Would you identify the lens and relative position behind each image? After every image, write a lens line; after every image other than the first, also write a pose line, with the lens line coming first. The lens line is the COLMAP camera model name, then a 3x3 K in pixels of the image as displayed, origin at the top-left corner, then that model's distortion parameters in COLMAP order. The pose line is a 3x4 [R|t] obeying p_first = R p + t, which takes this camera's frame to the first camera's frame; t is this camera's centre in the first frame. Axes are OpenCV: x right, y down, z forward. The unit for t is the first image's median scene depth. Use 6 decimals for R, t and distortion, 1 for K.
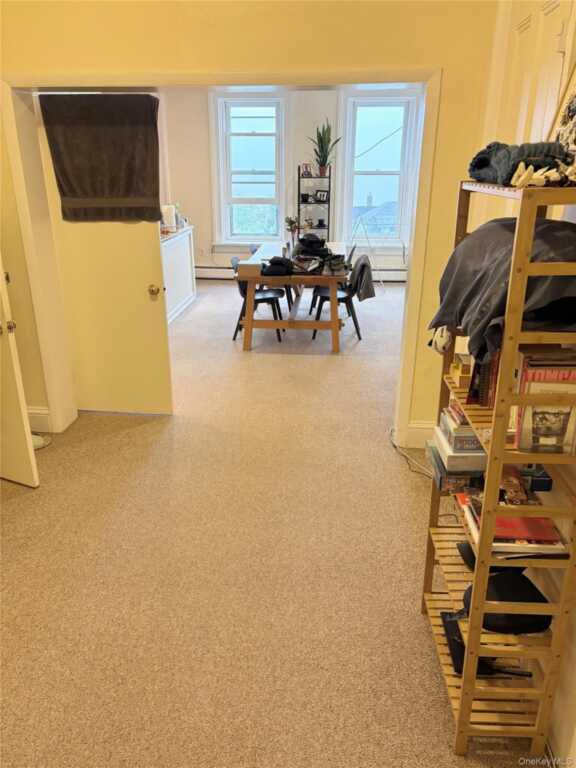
lens RADIAL K [[573.0, 0, 282.4], [0, 573.0, 384.5], [0, 0, 1]] dist [0.087567, -0.100040]
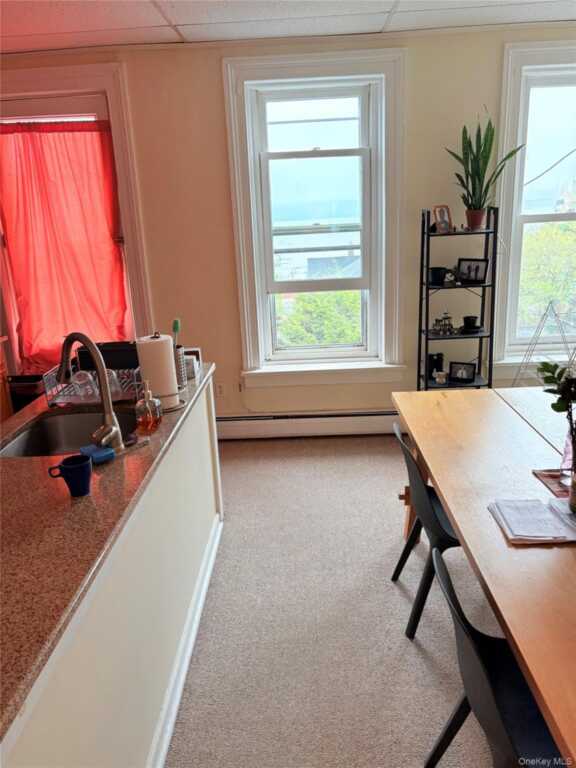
lens RADIAL K [[573.0, 0, 282.4], [0, 573.0, 384.5], [0, 0, 1]] dist [0.087567, -0.100040]
pose [[0.997275, -0.059808, 0.043195, -0.113227], [0.062721, 0.995603, -0.069572, -0.208625], [-0.038844, 0.072092, 0.996641, 0.537602]]
